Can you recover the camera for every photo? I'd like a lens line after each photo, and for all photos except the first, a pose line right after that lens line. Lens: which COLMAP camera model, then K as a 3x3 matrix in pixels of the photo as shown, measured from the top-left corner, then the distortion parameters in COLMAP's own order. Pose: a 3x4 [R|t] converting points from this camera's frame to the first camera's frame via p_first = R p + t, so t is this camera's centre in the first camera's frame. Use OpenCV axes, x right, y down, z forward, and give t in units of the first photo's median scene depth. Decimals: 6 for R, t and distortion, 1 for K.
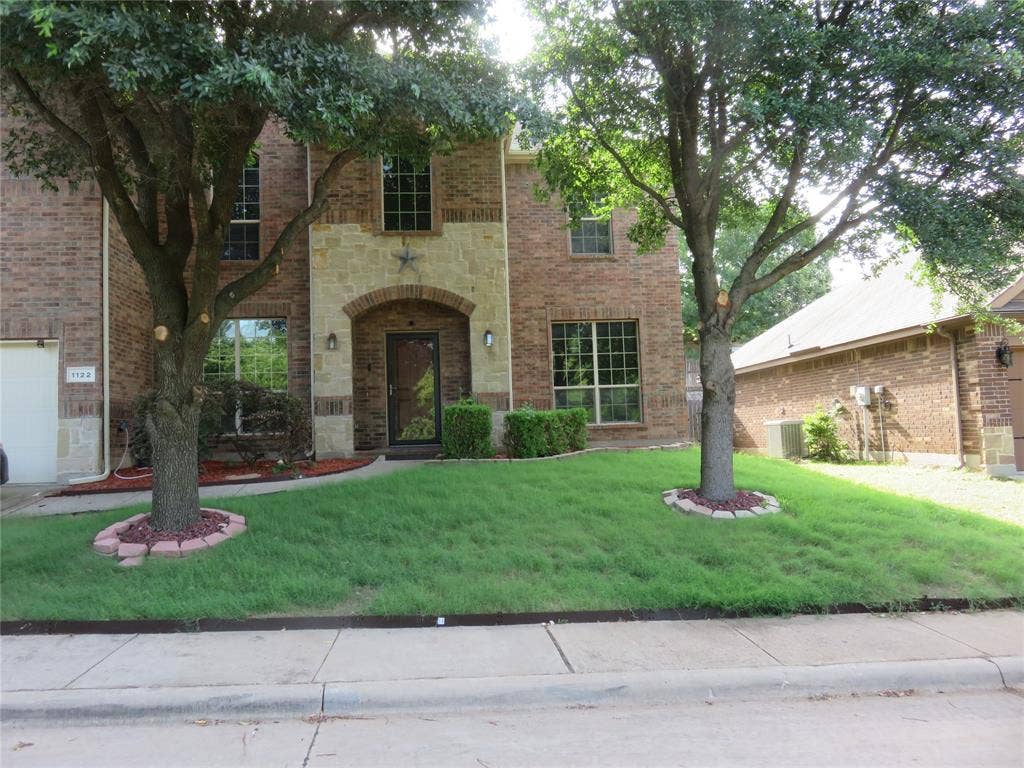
lens RADIAL K [[759.3, 0, 511.4], [0, 759.3, 382.1], [0, 0, 1]] dist [-0.011127, -0.009952]
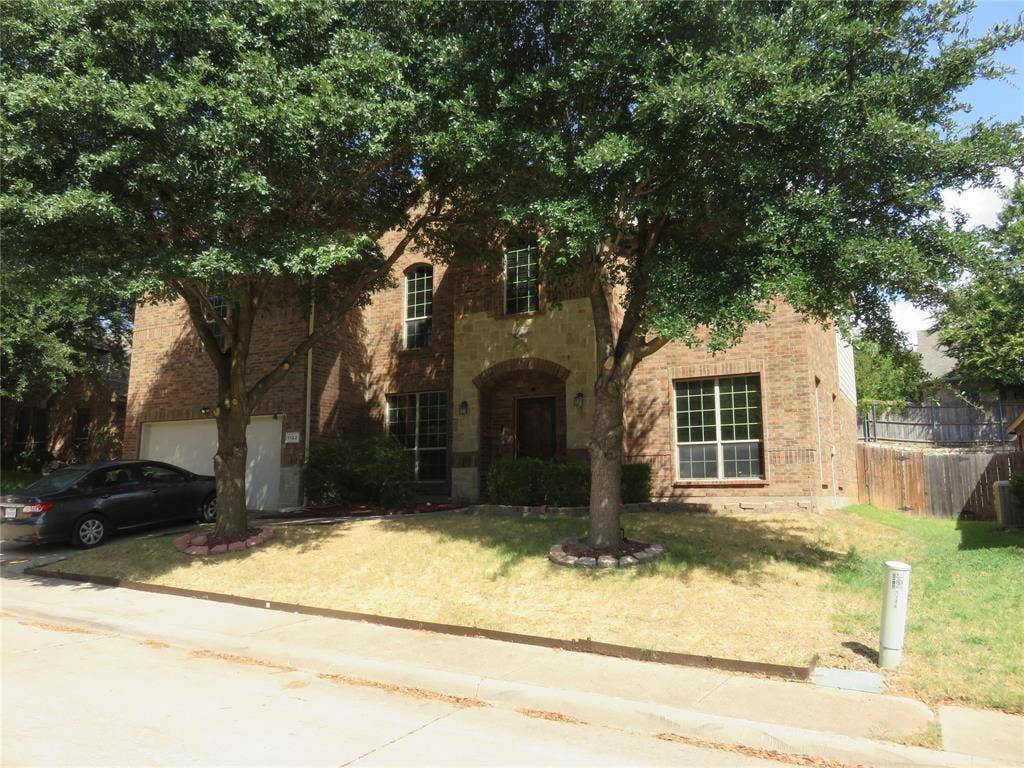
lens RADIAL K [[759.3, 0, 515.6], [0, 759.3, 387.9], [0, 0, 1]] dist [-0.011127, -0.009952]
pose [[0.826820, -0.047429, -0.560463, 0.523055], [0.010951, 0.997607, -0.068266, -0.000417], [0.562360, 0.050306, 0.825361, 0.015234]]
